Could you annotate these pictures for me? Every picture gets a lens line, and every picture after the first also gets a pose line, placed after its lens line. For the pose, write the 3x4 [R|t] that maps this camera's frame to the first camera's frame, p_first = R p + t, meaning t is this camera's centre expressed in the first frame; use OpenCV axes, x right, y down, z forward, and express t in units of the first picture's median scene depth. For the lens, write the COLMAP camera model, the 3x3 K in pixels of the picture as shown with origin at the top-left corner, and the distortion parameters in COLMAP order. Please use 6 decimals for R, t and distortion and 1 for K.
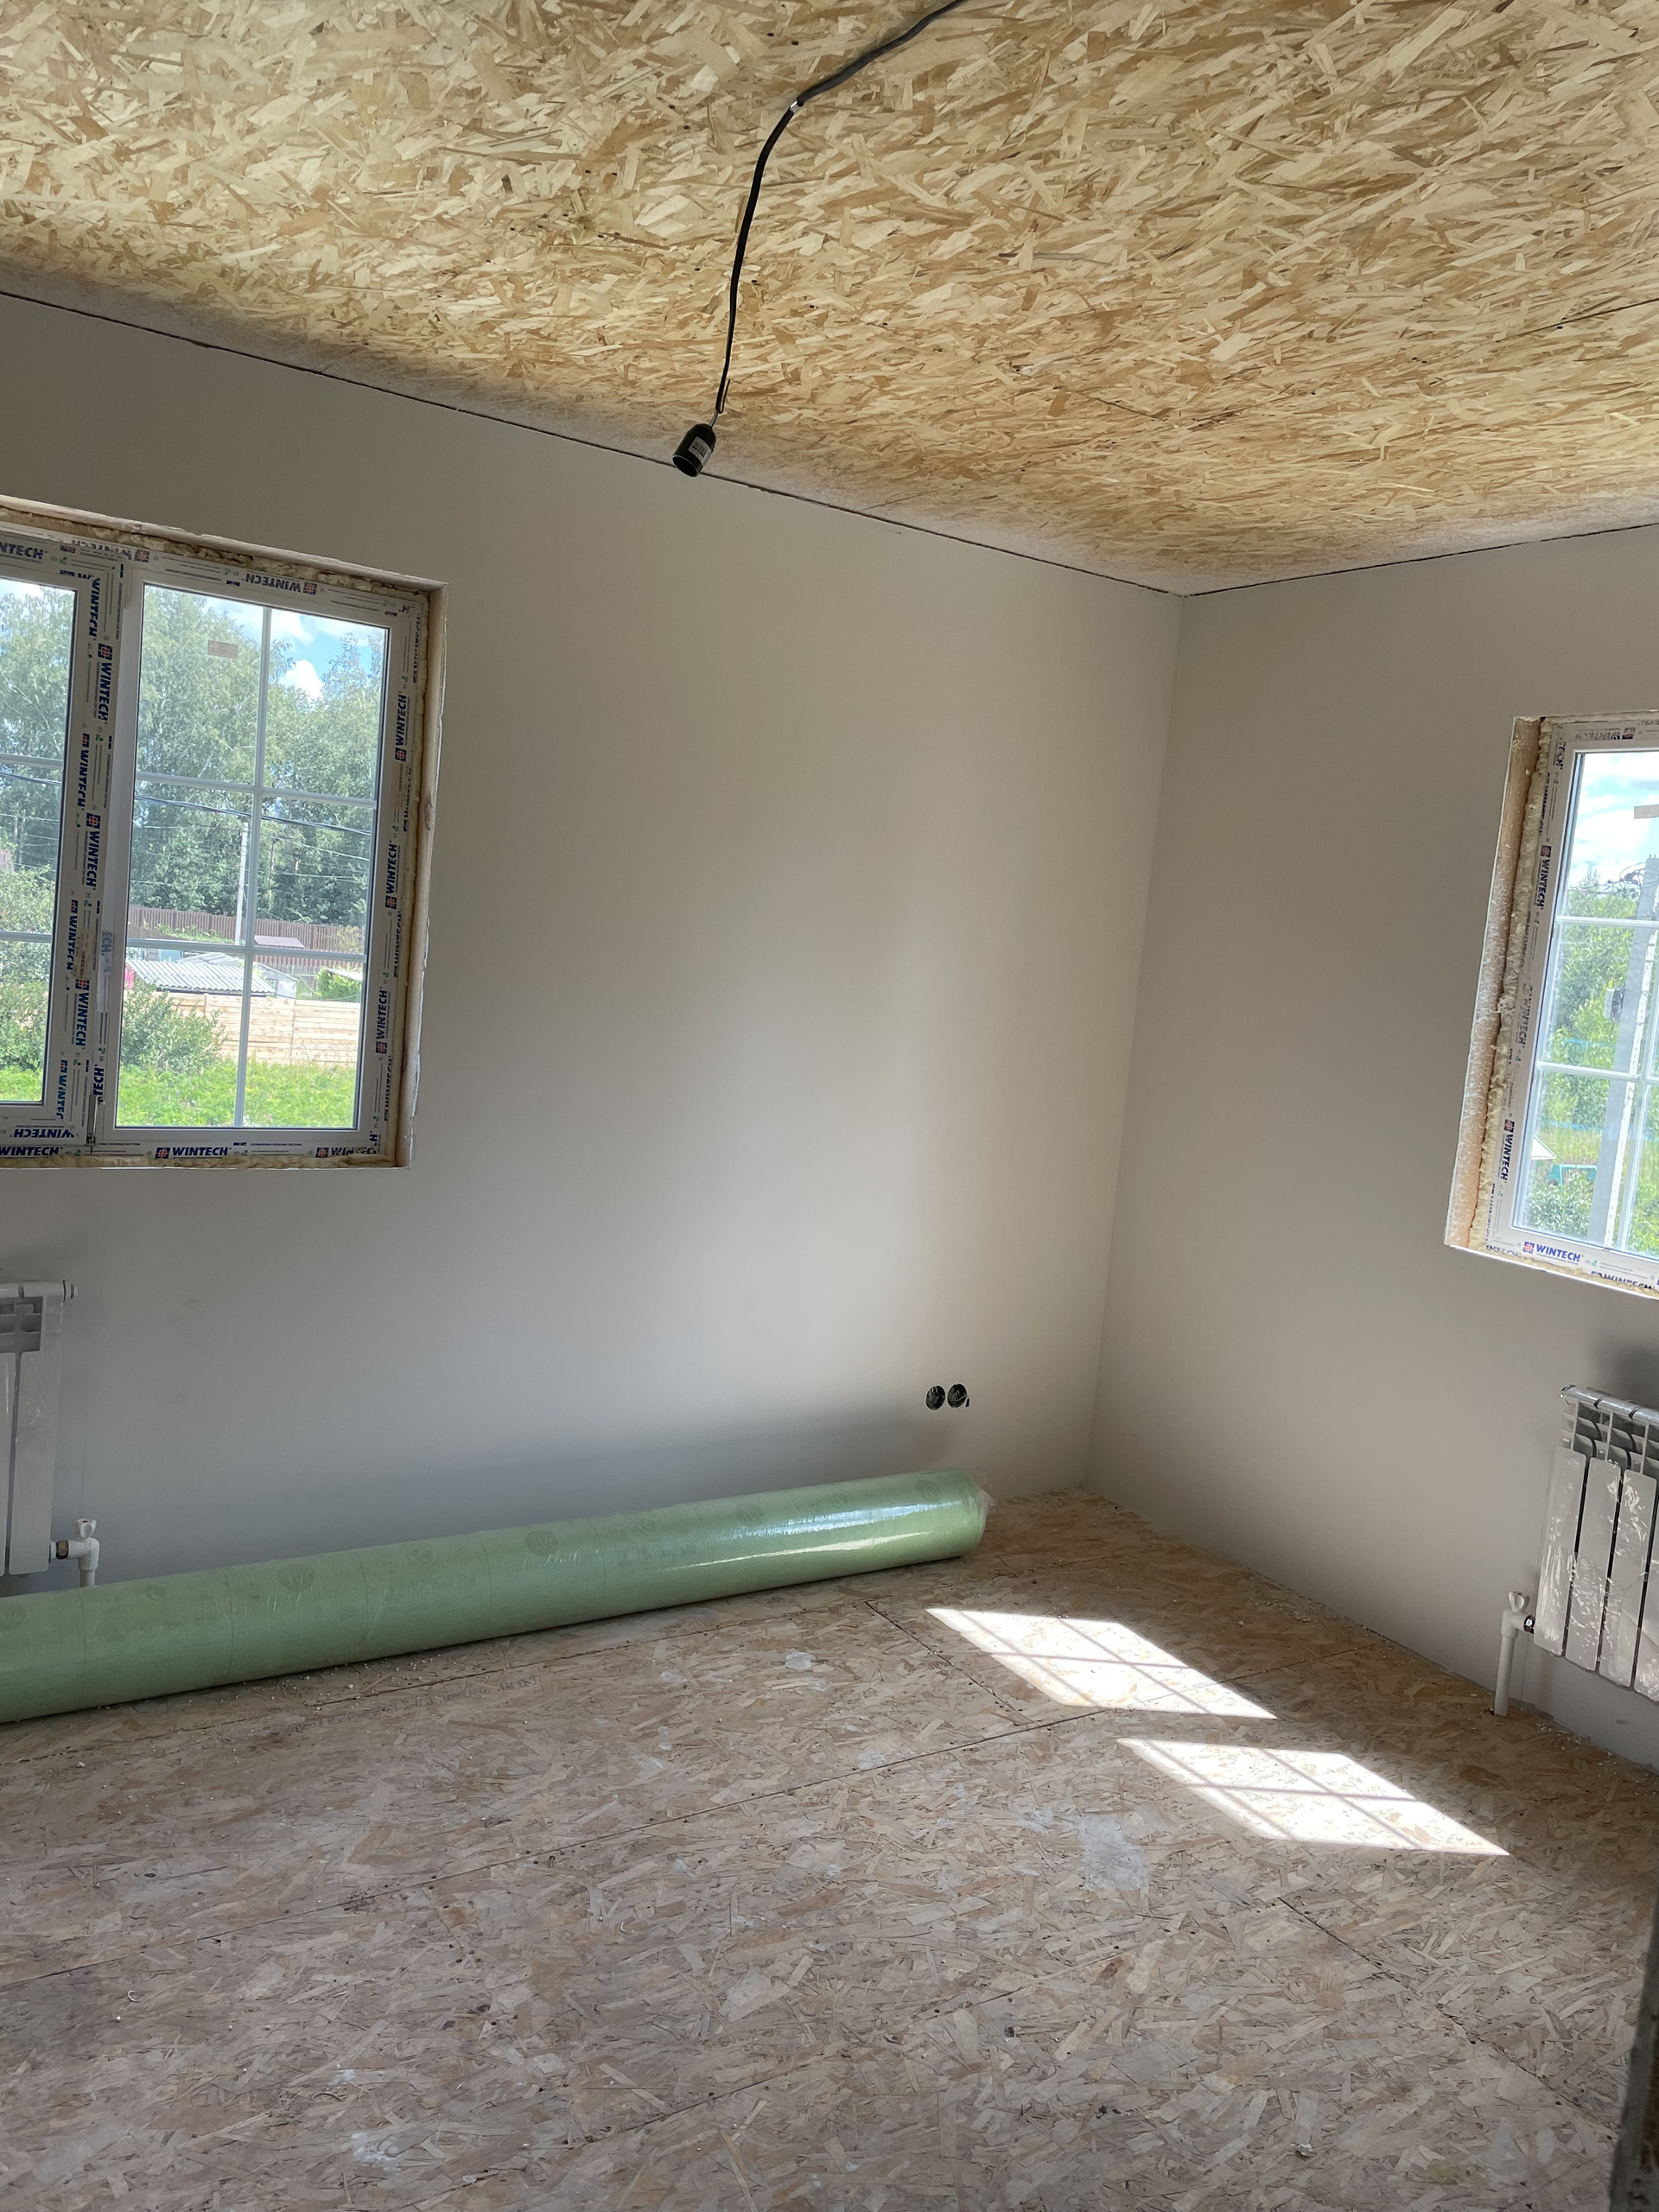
lens RADIAL K [[1663.2, 0, 855.6], [0, 1663.2, 1077.8], [0, 0, 1]] dist [0.087313, -0.109668]
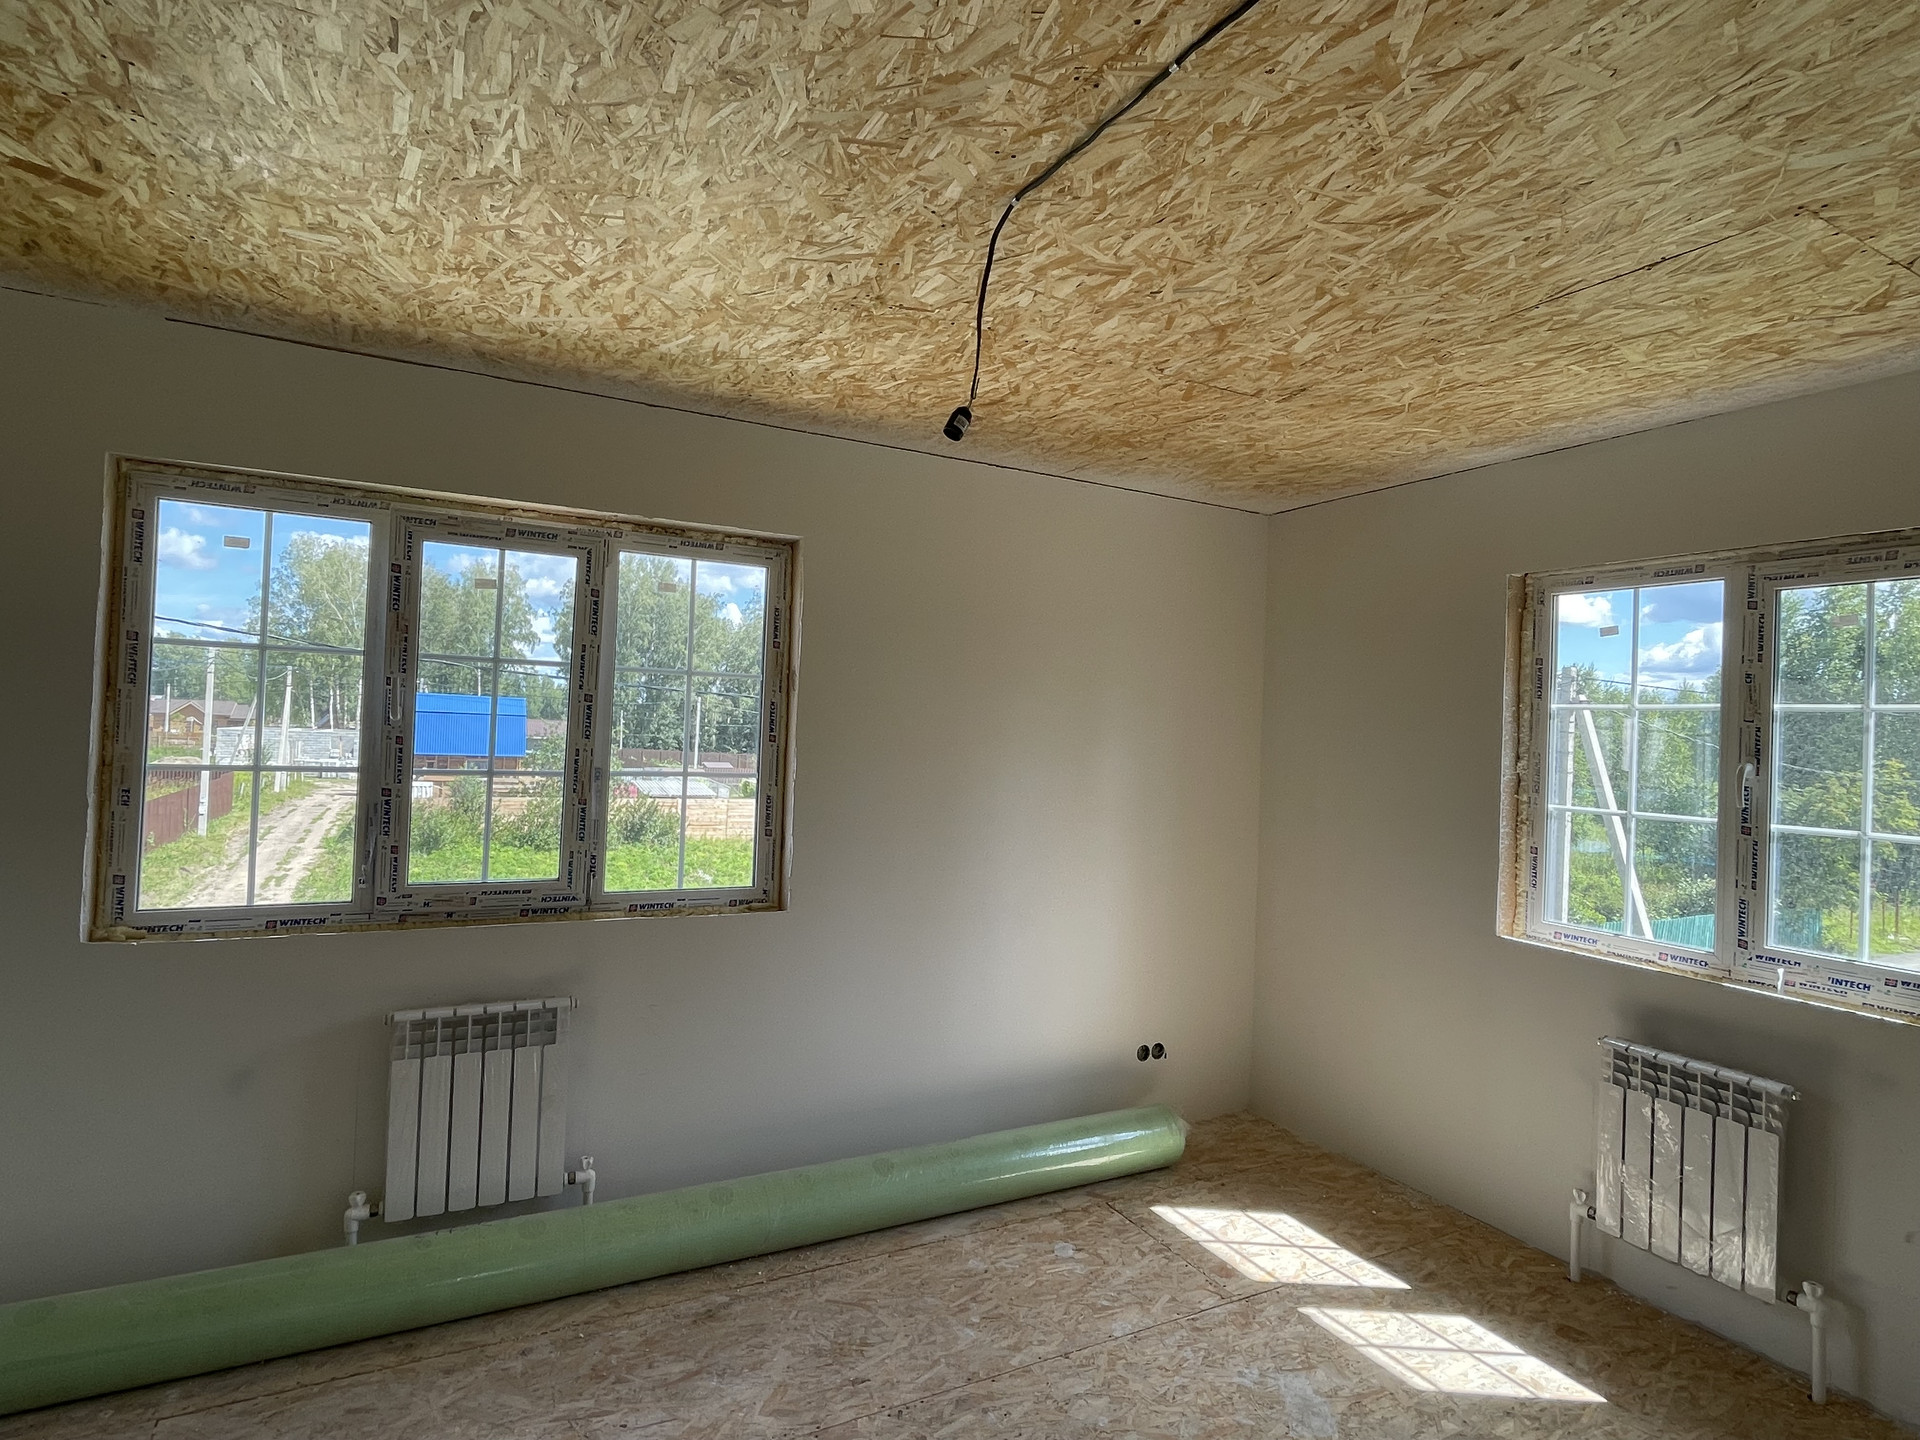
lens RADIAL K [[1009.8, 0, 960.0], [0, 1009.8, 720.0], [0, 0, 1]] dist [-0.000366, -0.001030]
pose [[0.993865, -0.056430, -0.095125, -0.017272], [0.045633, 0.992650, -0.112087, -0.010622], [0.100751, 0.107058, 0.989135, 0.107248]]
